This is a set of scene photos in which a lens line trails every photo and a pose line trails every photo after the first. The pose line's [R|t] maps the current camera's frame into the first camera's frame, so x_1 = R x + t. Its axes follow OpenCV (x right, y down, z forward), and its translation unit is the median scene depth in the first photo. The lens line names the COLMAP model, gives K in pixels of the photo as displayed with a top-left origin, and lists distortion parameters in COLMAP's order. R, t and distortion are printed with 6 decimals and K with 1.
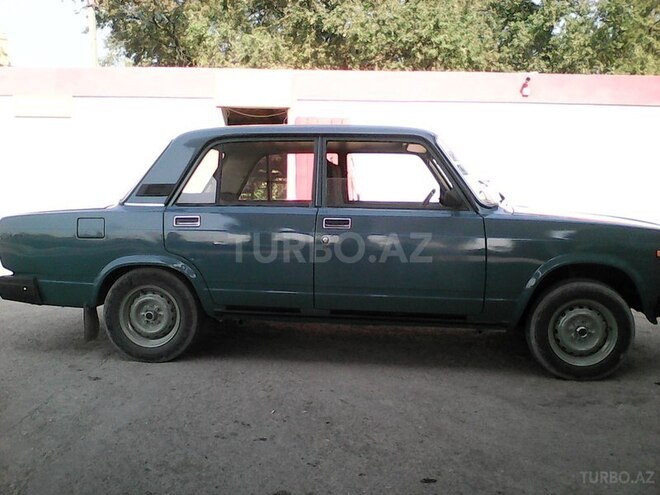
lens RADIAL K [[651.9, 0, 328.0], [0, 651.9, 245.2], [0, 0, 1]] dist [-0.046611, 0.000000]
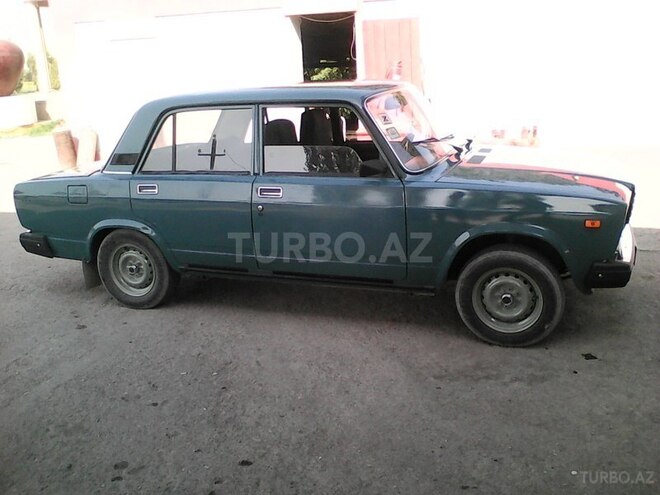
lens RADIAL K [[651.9, 0, 332.8], [0, 651.9, 247.1], [0, 0, 1]] dist [-0.046611, 0.000000]
pose [[0.966871, 0.005513, -0.255206, 0.378320], [0.046719, 0.979058, 0.198148, -0.147853], [0.250953, -0.203507, 0.946365, 0.015974]]
